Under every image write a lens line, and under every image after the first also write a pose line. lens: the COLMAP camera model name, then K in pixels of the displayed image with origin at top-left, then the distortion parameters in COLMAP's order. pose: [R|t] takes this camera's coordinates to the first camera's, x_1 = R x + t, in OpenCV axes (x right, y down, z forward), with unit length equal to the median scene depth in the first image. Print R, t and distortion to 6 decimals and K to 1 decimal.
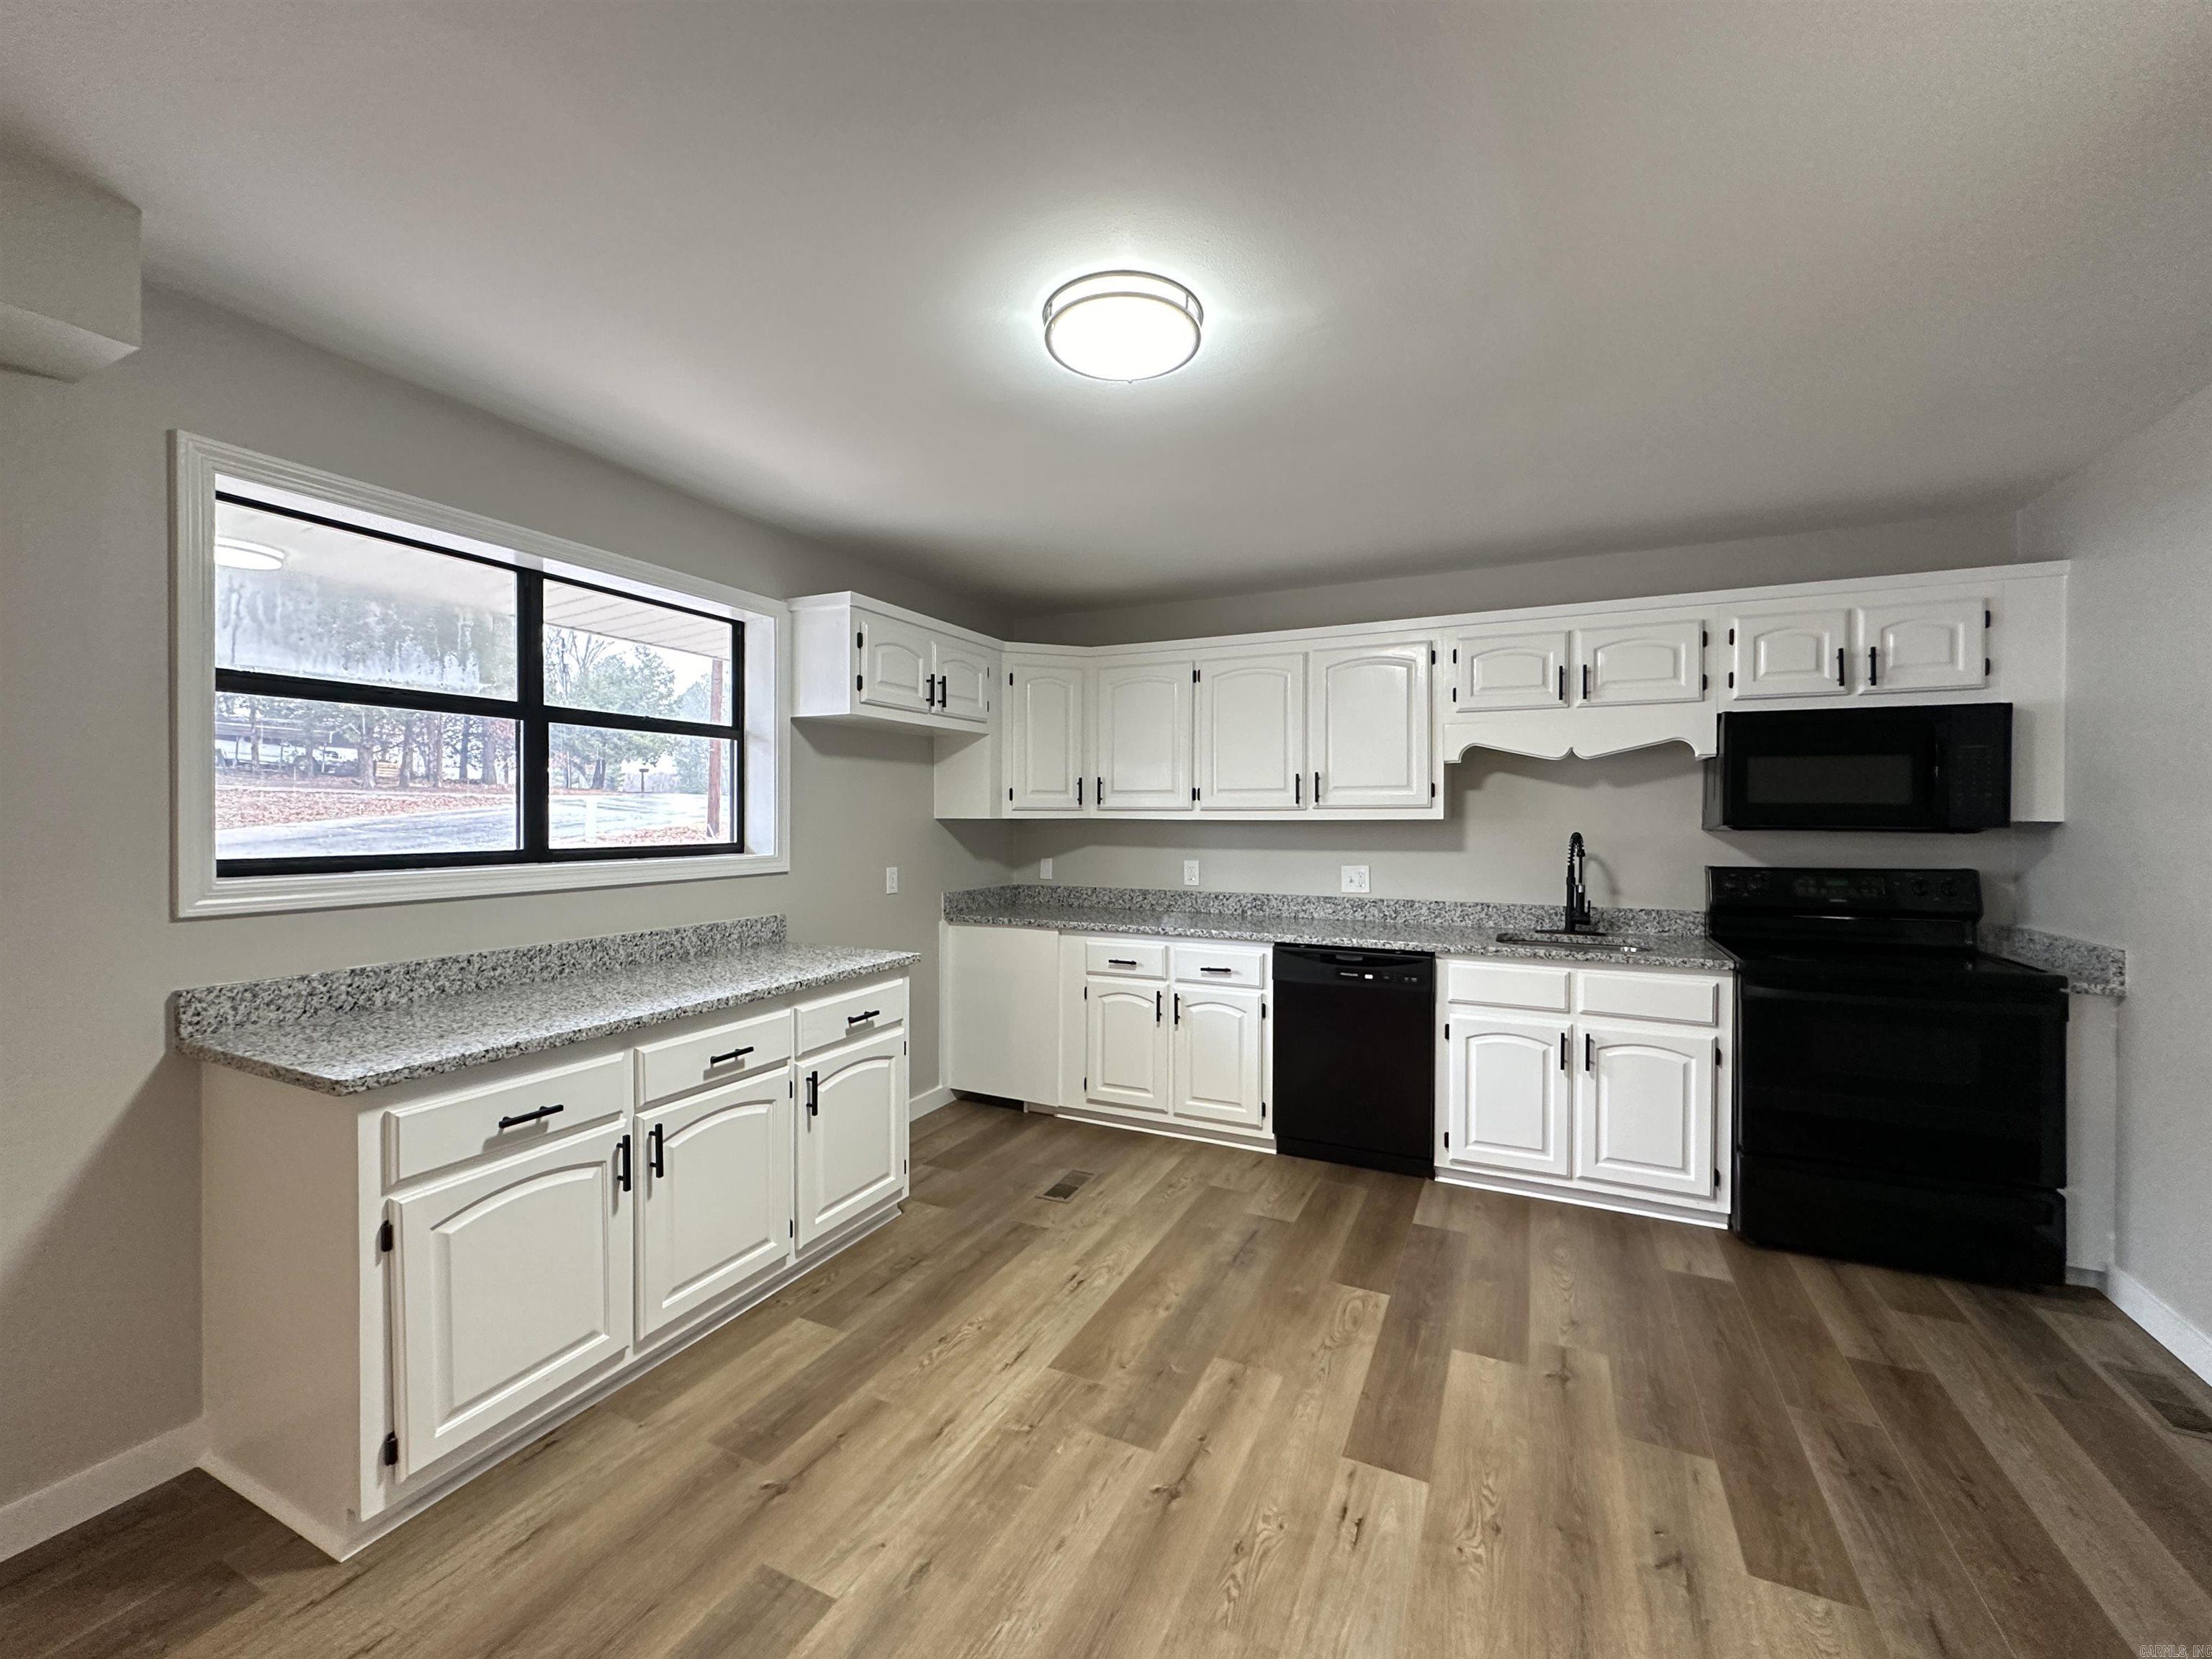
lens RADIAL K [[893.8, 0, 1223.5], [0, 893.8, 778.1], [0, 0, 1]] dist [0.003976, -0.000069]
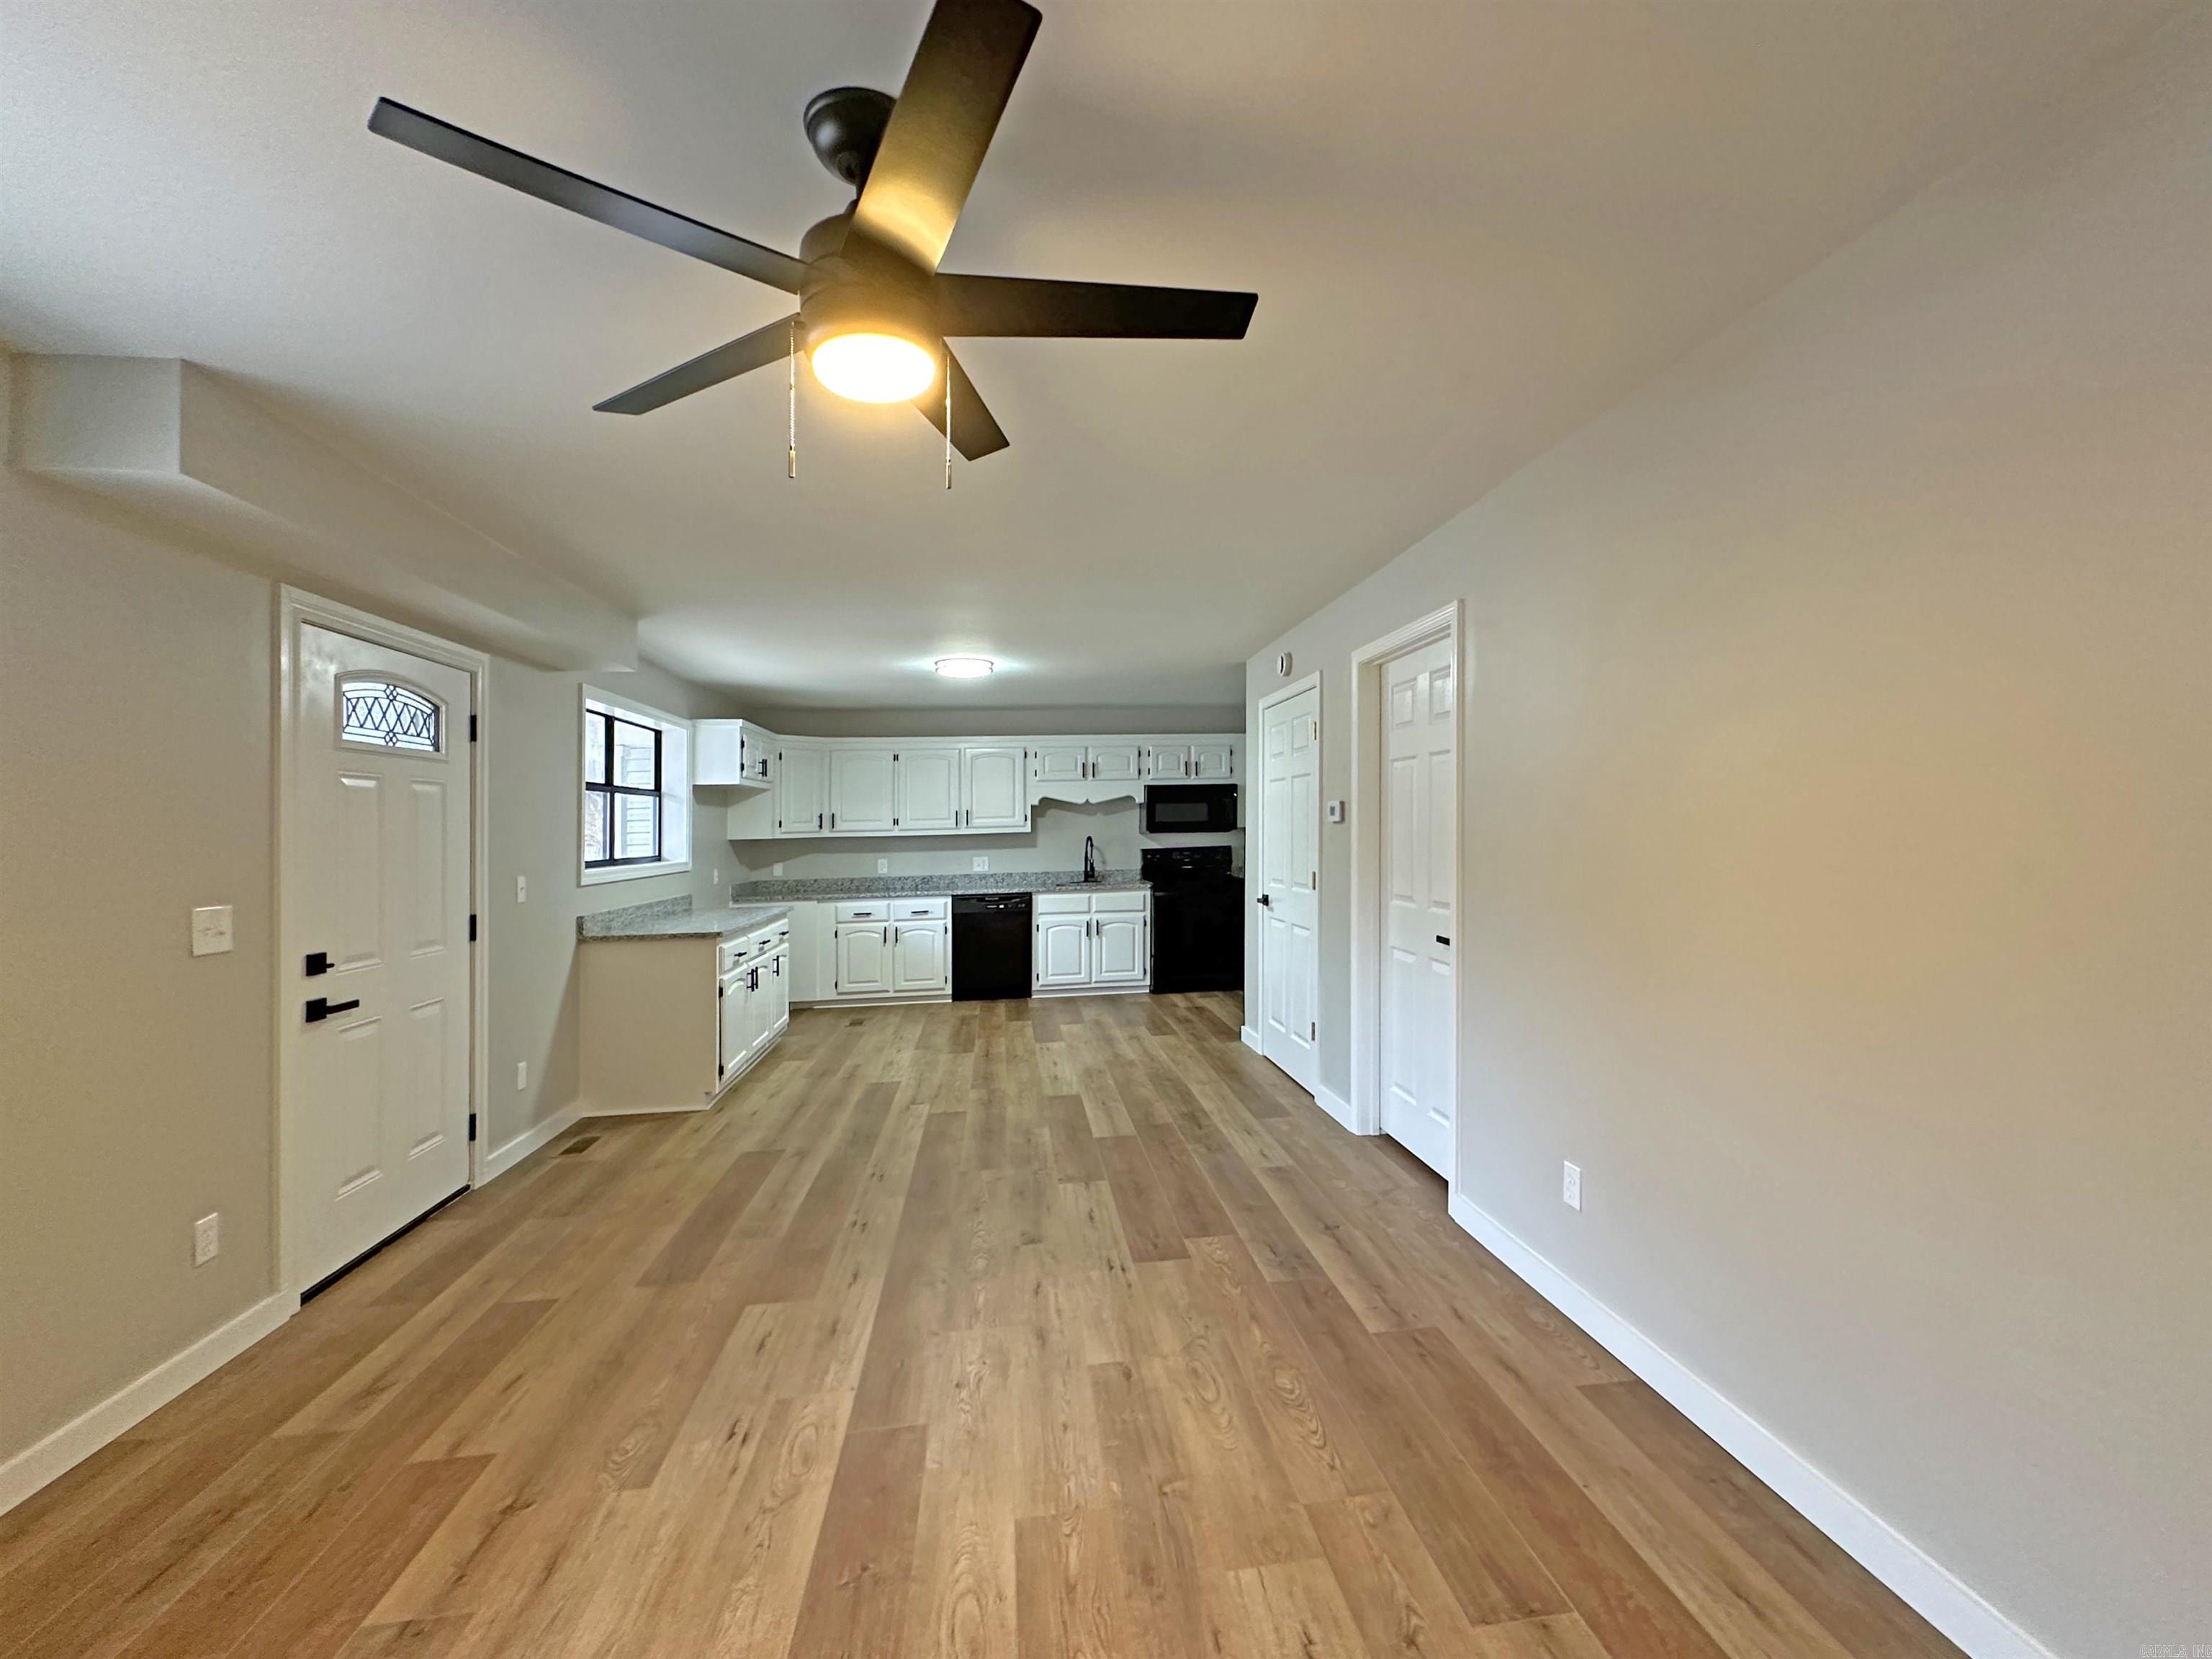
lens RADIAL K [[893.8, 0, 1110.3], [0, 893.8, 828.2], [0, 0, 1]] dist [0.003976, -0.000069]
pose [[0.895194, -0.023969, 0.445032, -0.536676], [0.006902, 0.999179, 0.039931, -0.046294], [-0.445623, -0.032675, 0.894624, -0.991327]]
